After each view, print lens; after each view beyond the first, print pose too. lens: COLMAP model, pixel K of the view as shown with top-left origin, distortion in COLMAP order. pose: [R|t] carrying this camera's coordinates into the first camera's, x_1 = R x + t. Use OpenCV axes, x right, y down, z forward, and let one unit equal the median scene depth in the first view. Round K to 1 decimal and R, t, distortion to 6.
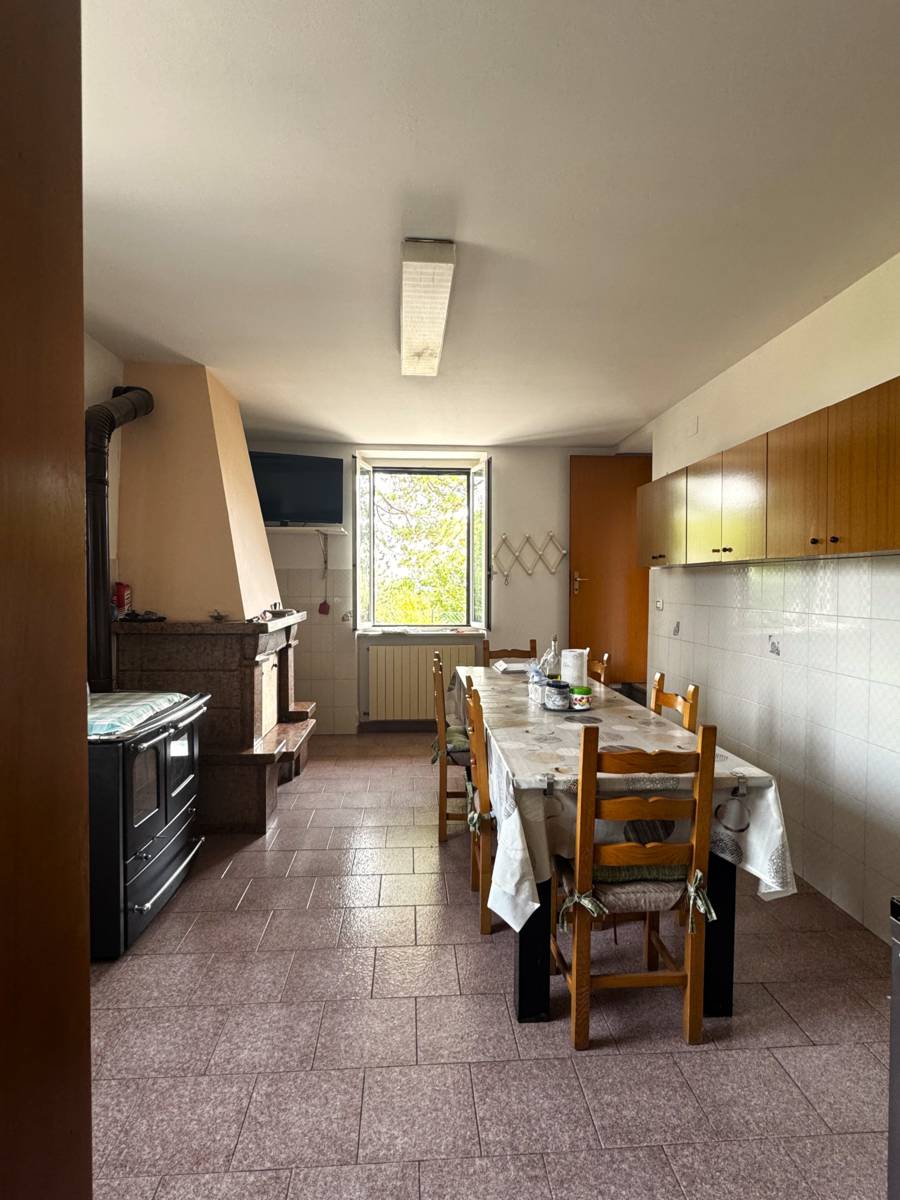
lens RADIAL K [[629.8, 0, 450.0], [0, 629.8, 600.0], [0, 0, 1]] dist [-0.000581, -0.001026]
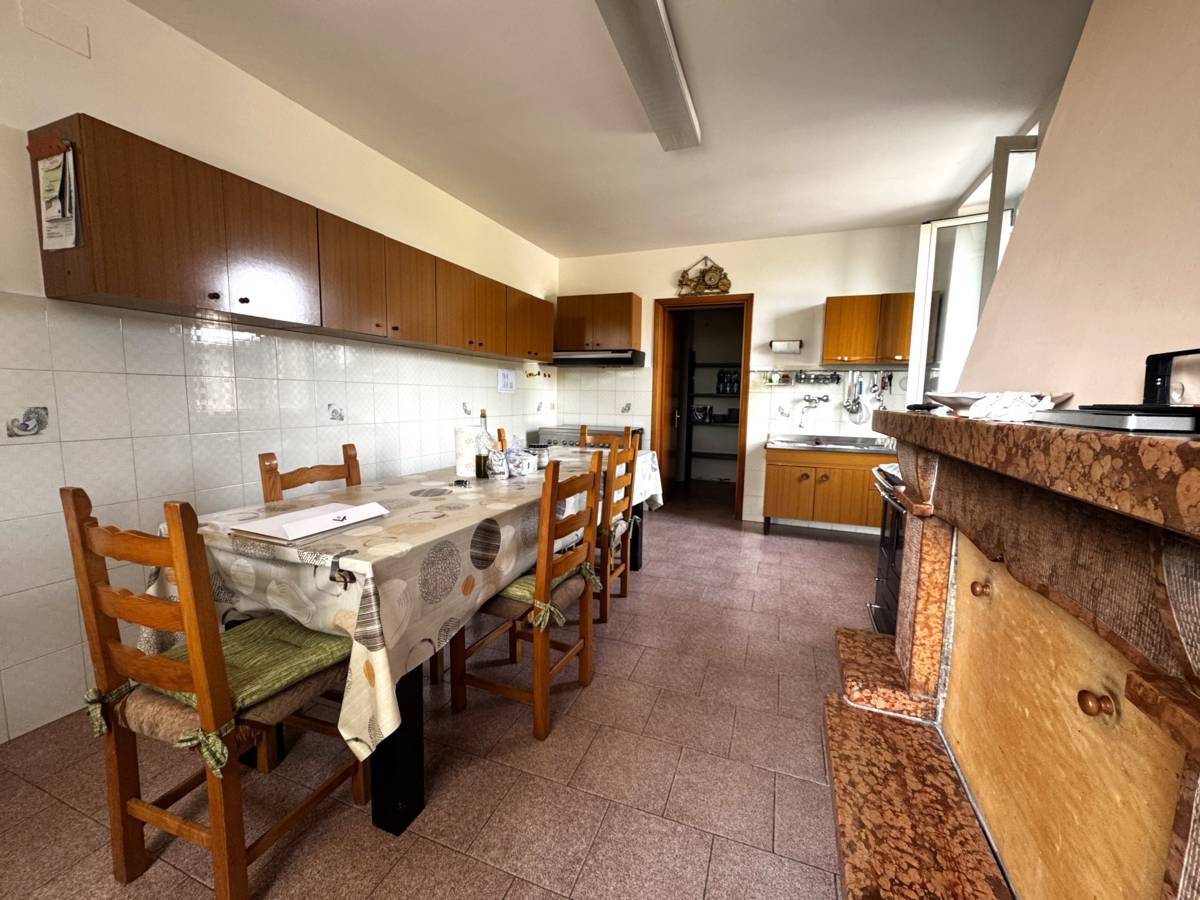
lens RADIAL K [[481.9, 0, 600.0], [0, 481.9, 450.0], [0, 0, 1]] dist [0.000830, 0.000148]
pose [[-0.908833, -0.065156, 0.412041, -0.376179], [-0.009830, 0.990798, 0.134993, 0.025108], [-0.417045, 0.118635, -0.901110, 2.223793]]
